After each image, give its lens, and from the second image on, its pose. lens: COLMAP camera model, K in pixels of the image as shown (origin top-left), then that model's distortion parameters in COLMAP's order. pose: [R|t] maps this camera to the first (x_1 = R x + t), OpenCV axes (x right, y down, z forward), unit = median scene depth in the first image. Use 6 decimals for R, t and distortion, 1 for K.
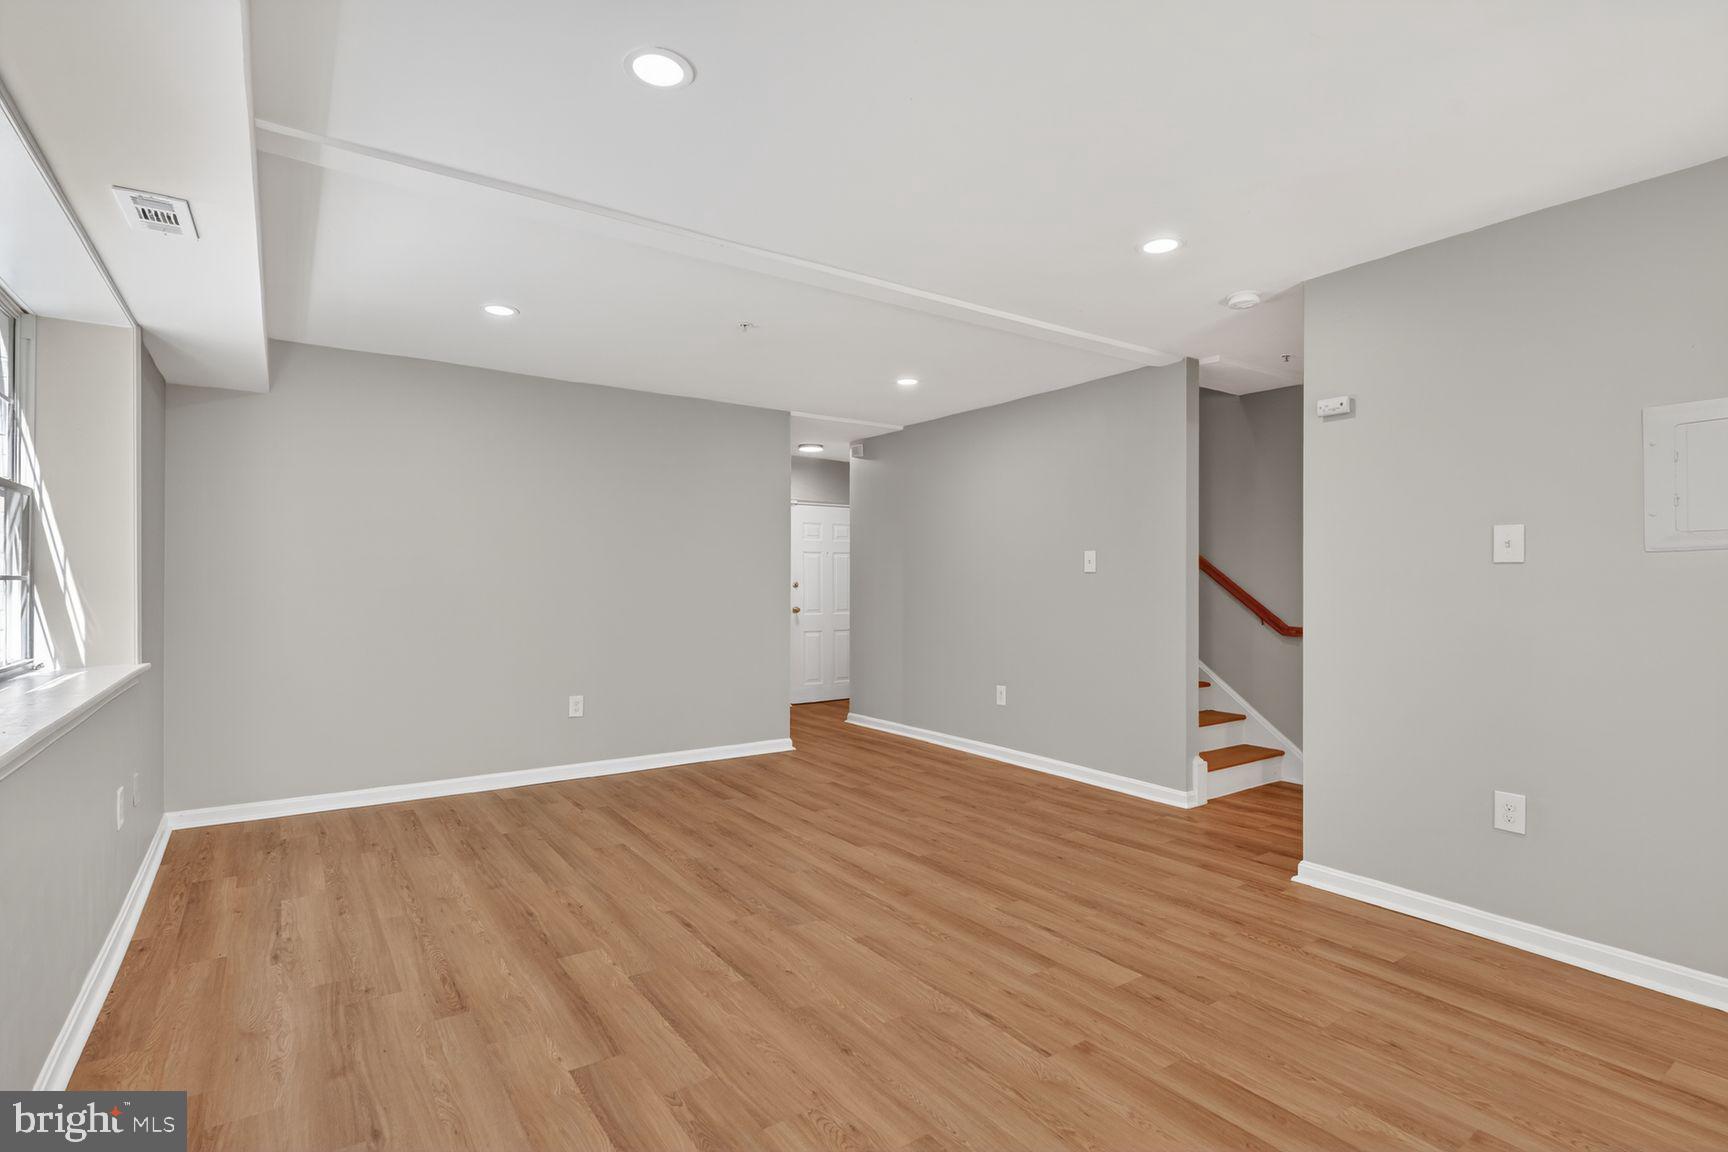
lens RADIAL K [[829.7, 0, 895.6], [0, 829.7, 568.3], [0, 0, 1]] dist [0.002302, 0.004939]
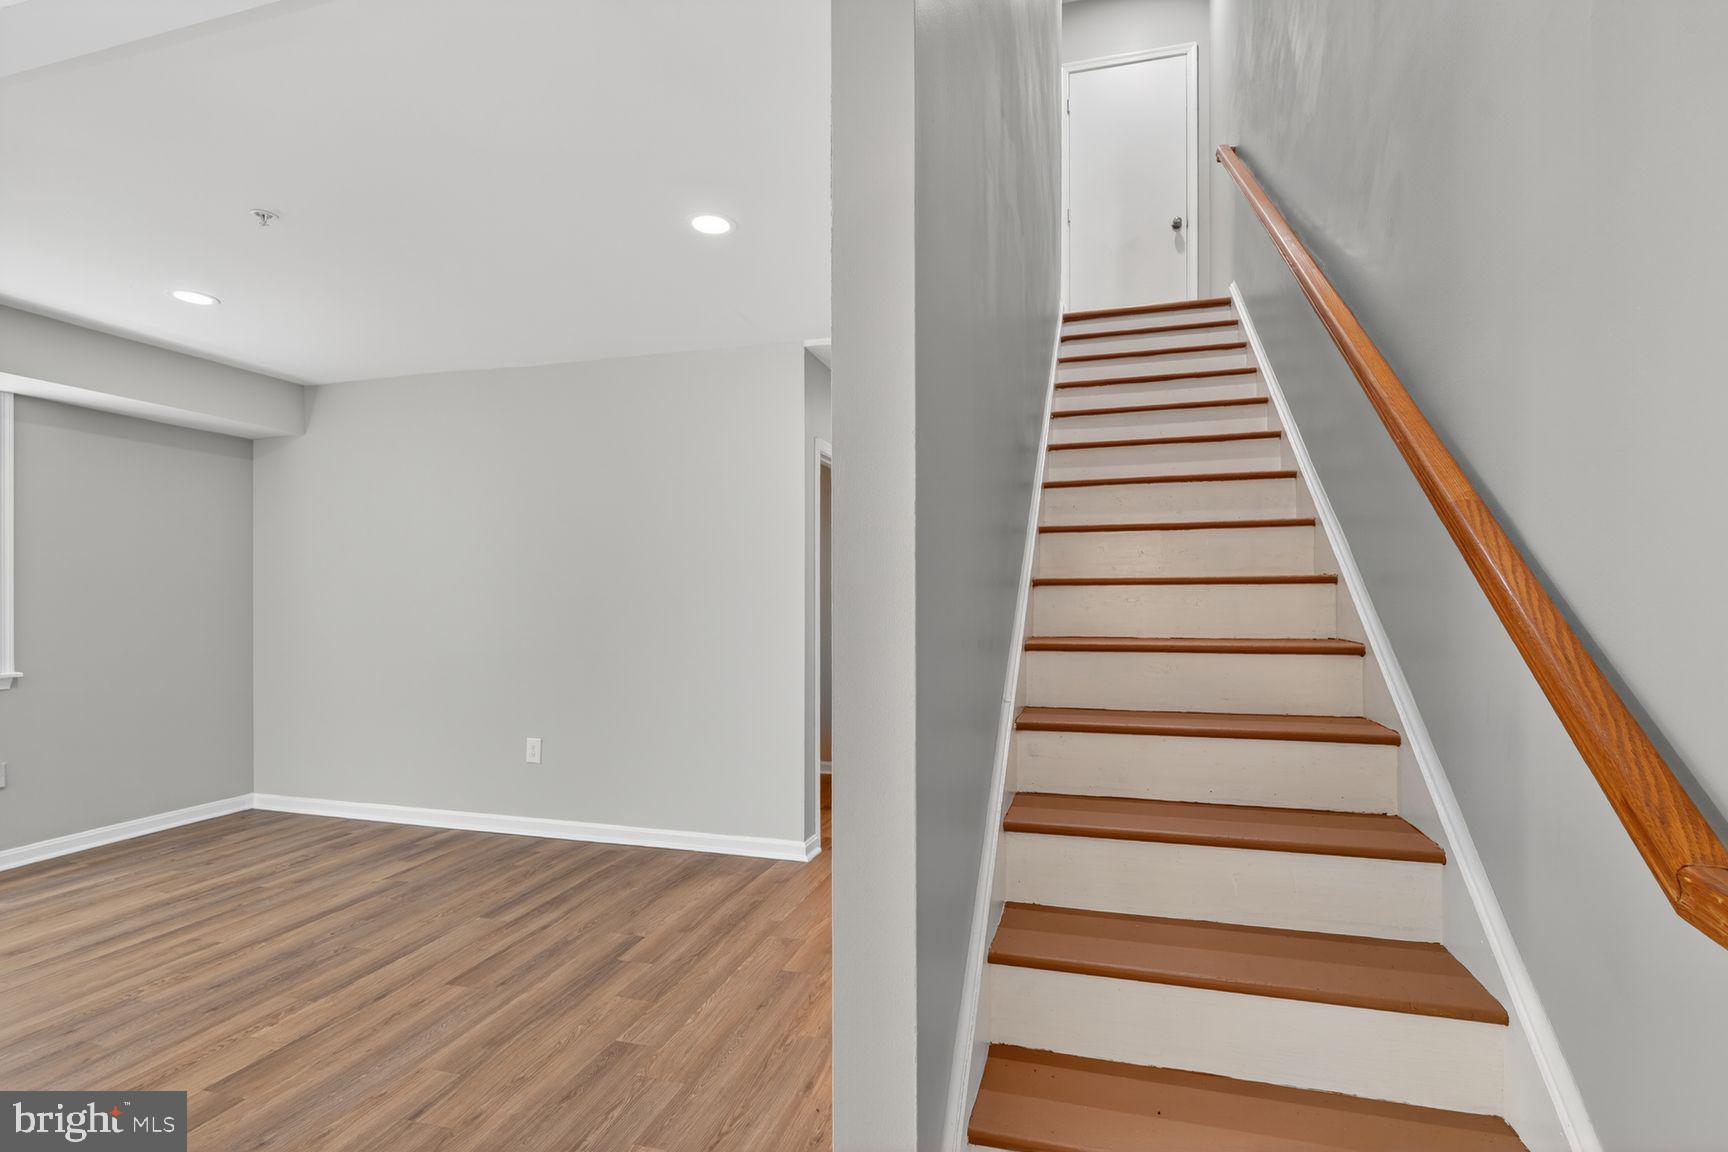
lens RADIAL K [[829.7, 0, 896.7], [0, 829.7, 591.1], [0, 0, 1]] dist [0.002302, 0.004939]
pose [[0.613159, -0.004265, -0.789948, 0.805998], [0.013859, 0.999890, 0.005358, 0.006127], [0.789838, -0.014233, 0.613150, 1.211457]]
